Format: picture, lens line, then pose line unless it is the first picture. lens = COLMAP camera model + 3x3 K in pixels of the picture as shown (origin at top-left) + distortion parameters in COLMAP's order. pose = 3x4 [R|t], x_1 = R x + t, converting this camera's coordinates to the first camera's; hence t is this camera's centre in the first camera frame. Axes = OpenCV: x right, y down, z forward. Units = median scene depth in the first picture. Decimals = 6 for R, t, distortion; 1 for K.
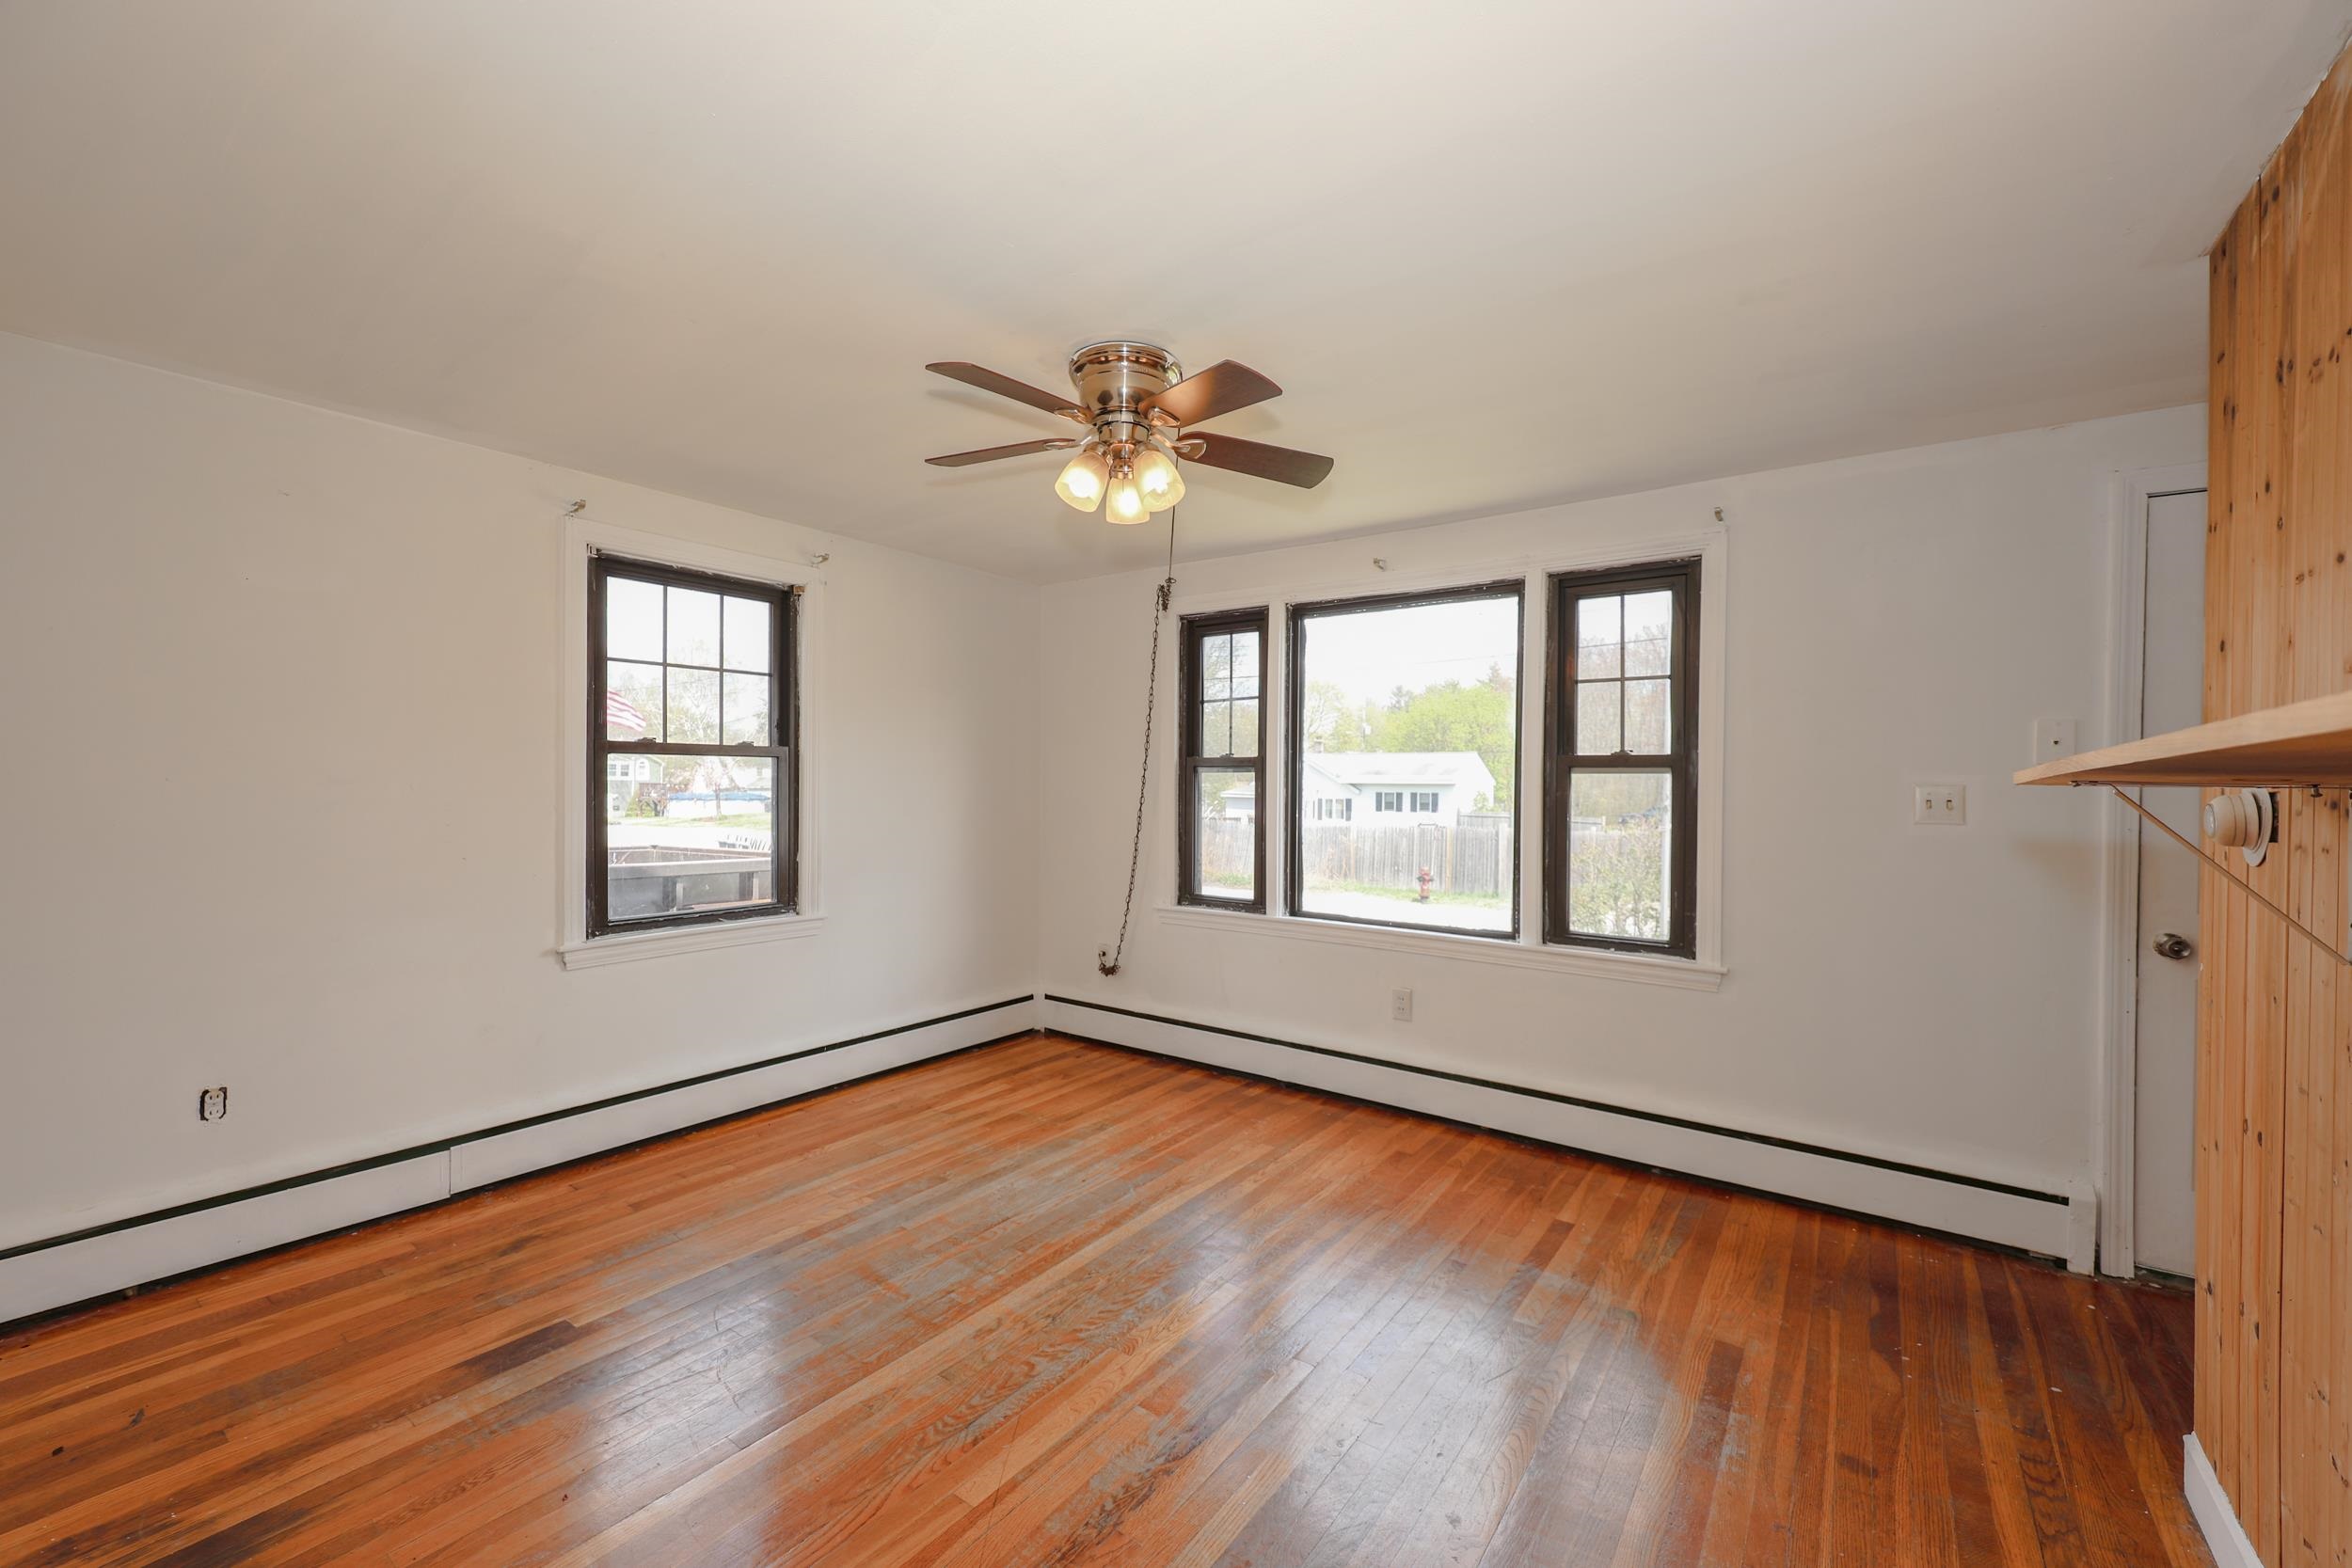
lens RADIAL K [[949.7, 0, 1181.4], [0, 949.7, 787.9], [0, 0, 1]] dist [0.004127, 0.000477]
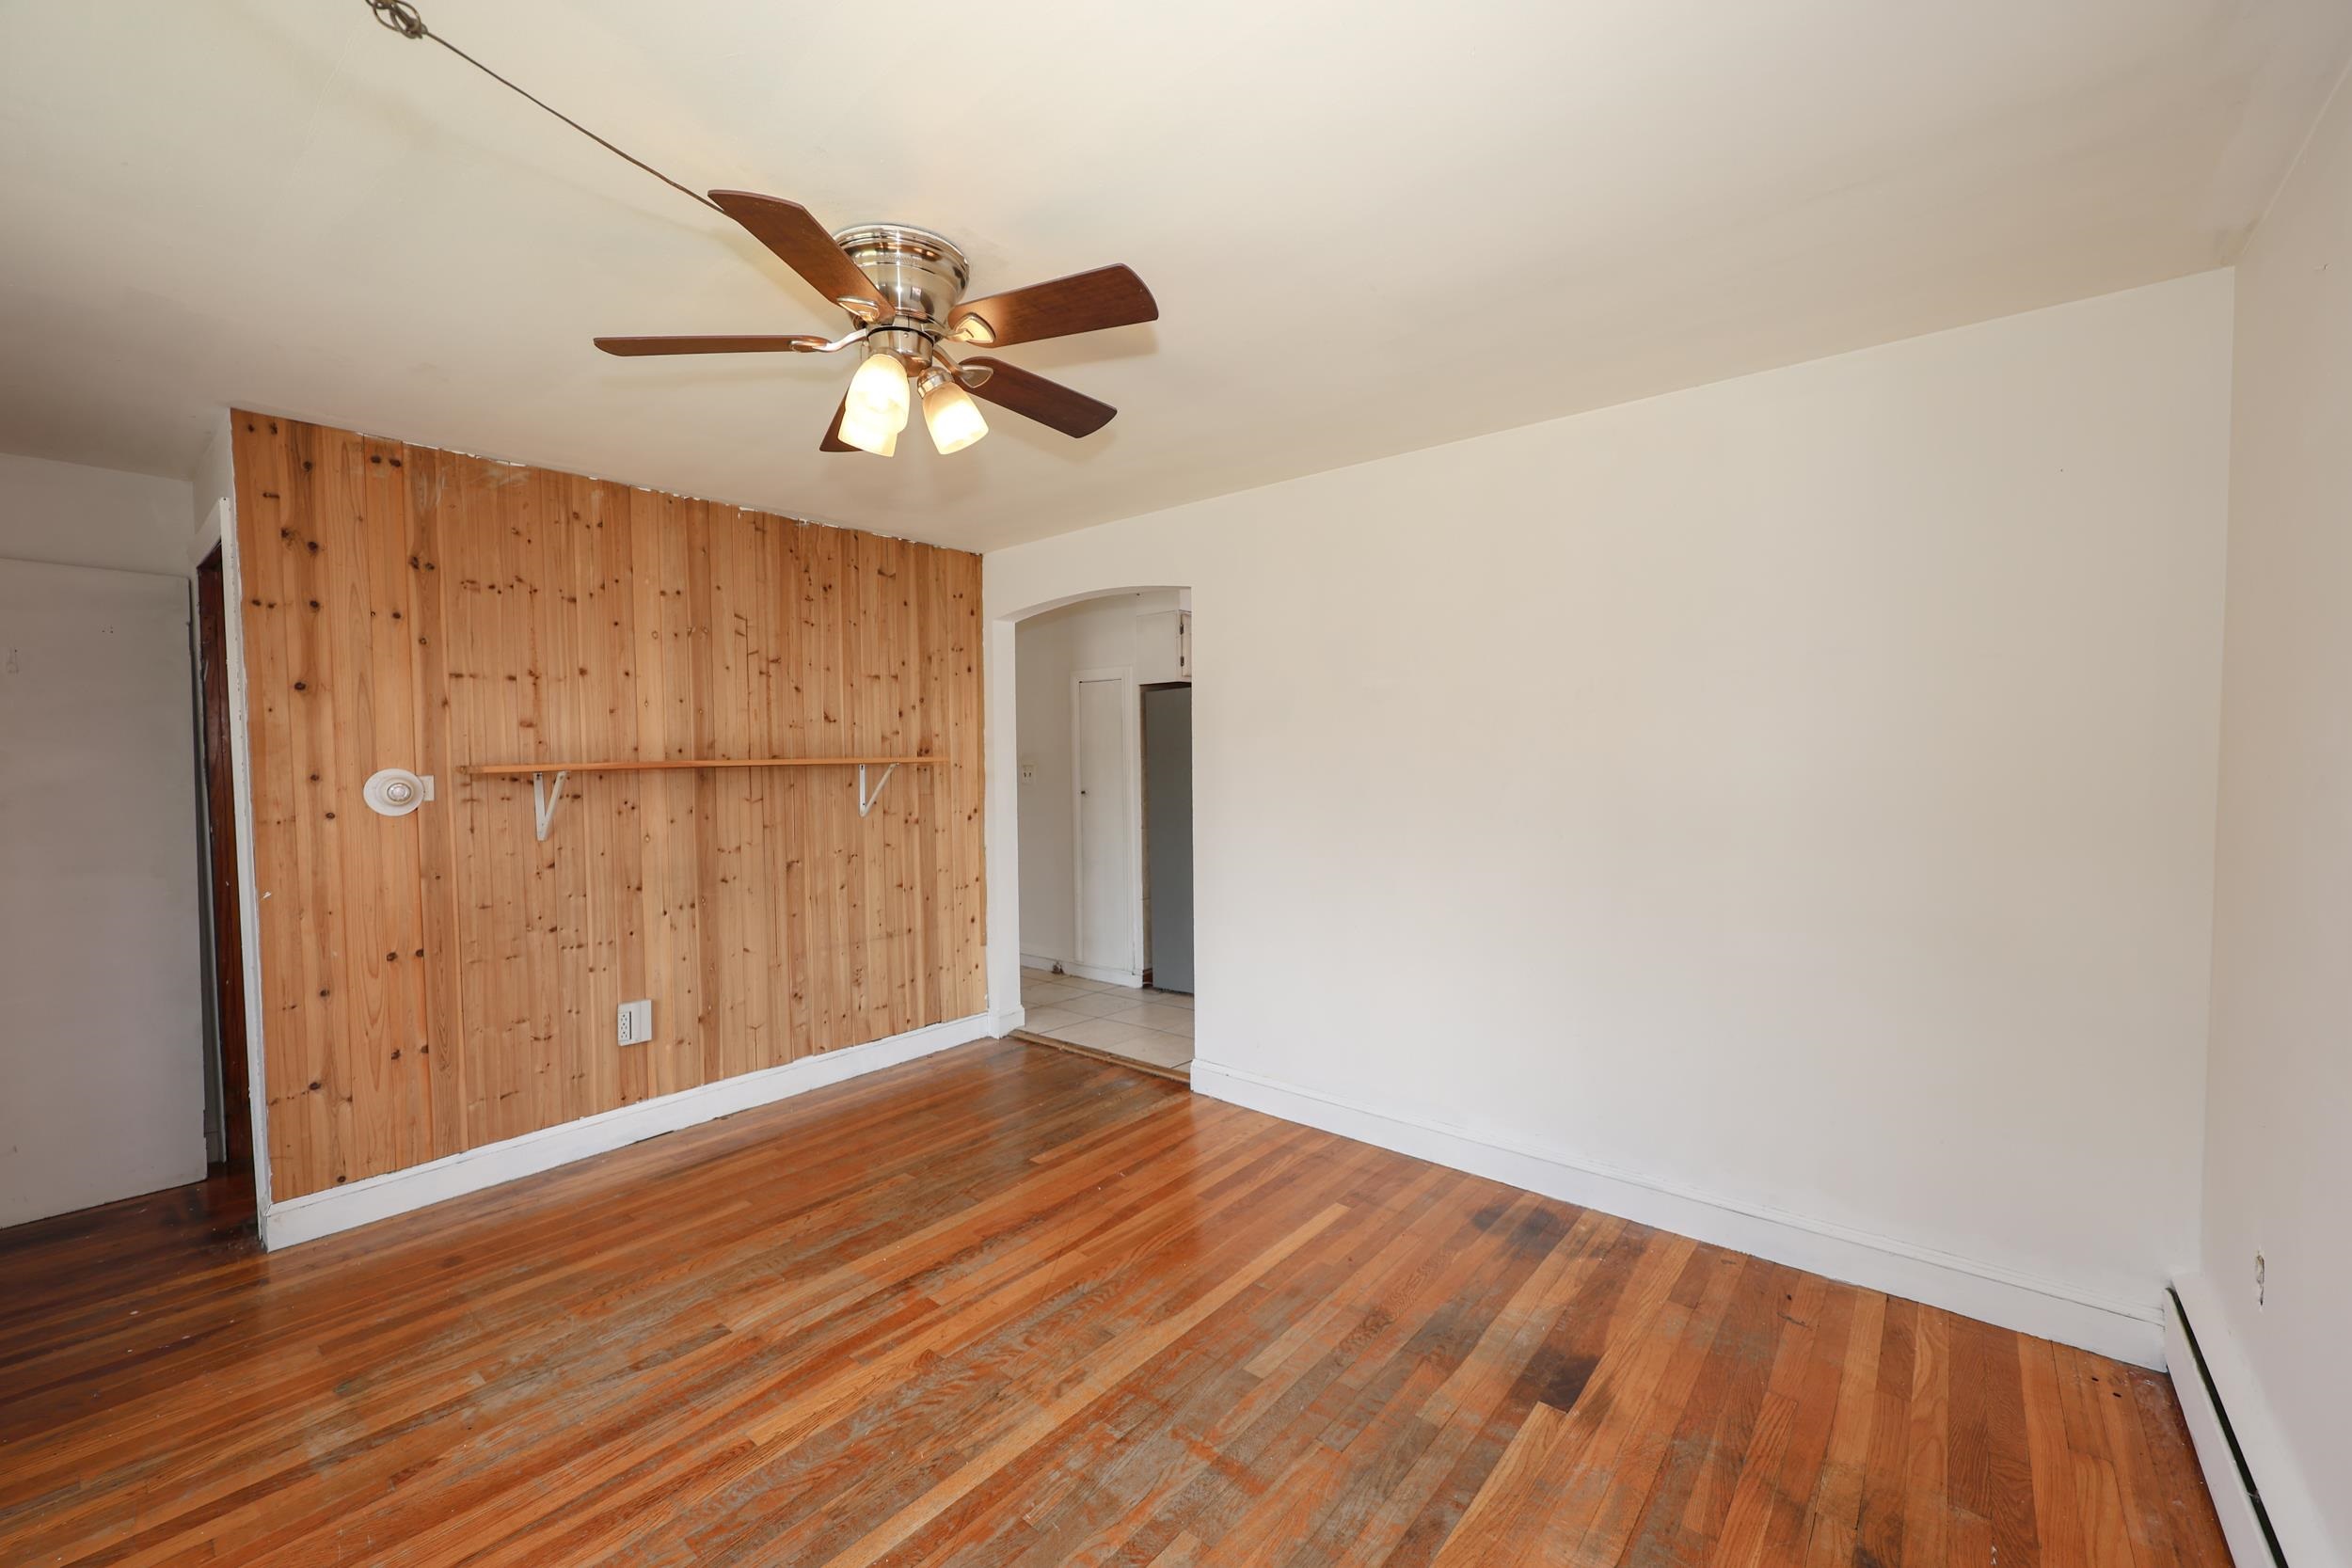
lens RADIAL K [[949.7, 0, 1164.2], [0, 949.7, 782.0], [0, 0, 1]] dist [0.004127, 0.000477]
pose [[-0.997185, 0.001023, 0.074967, -0.260152], [0.003730, 0.999346, 0.035976, -0.022686], [-0.074881, 0.036154, -0.996537, 1.352575]]
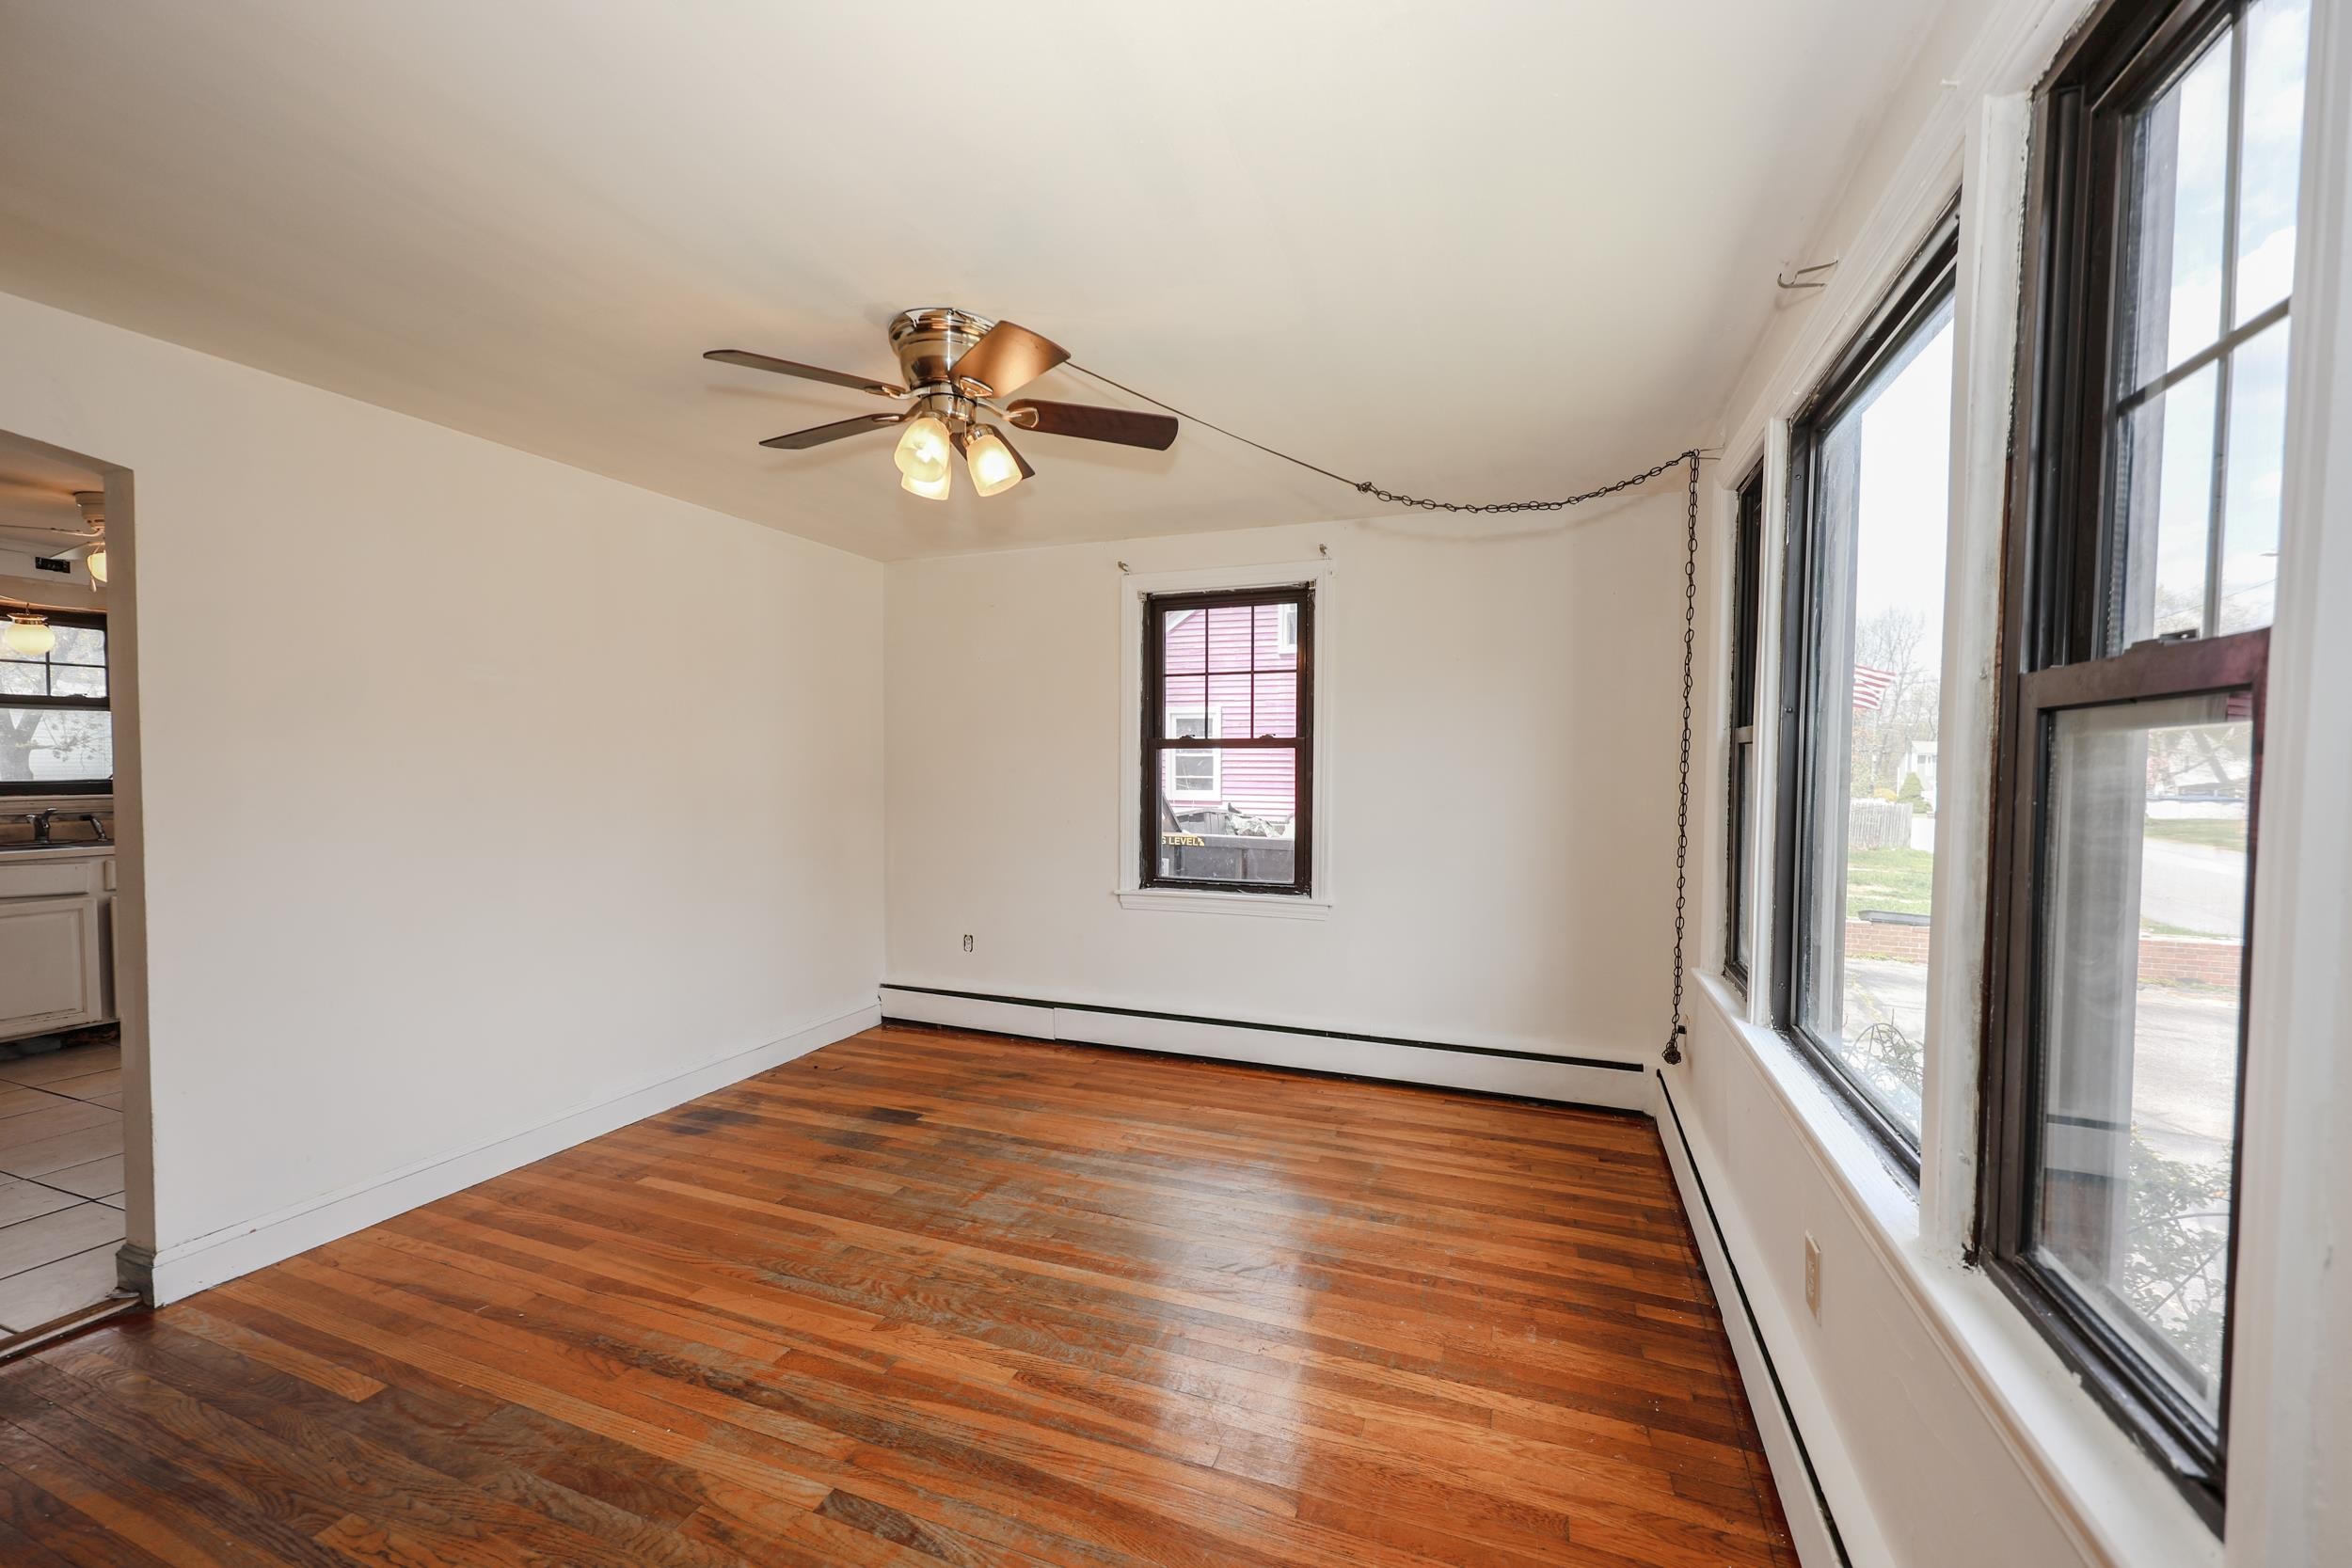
lens RADIAL K [[949.7, 0, 1172.2], [0, 949.7, 790.8], [0, 0, 1]] dist [0.004127, 0.000477]
pose [[0.259118, 0.022452, -0.965585, 0.697653], [-0.008603, 0.999744, 0.020937, -0.006204], [0.965807, 0.002882, 0.259245, 0.723566]]
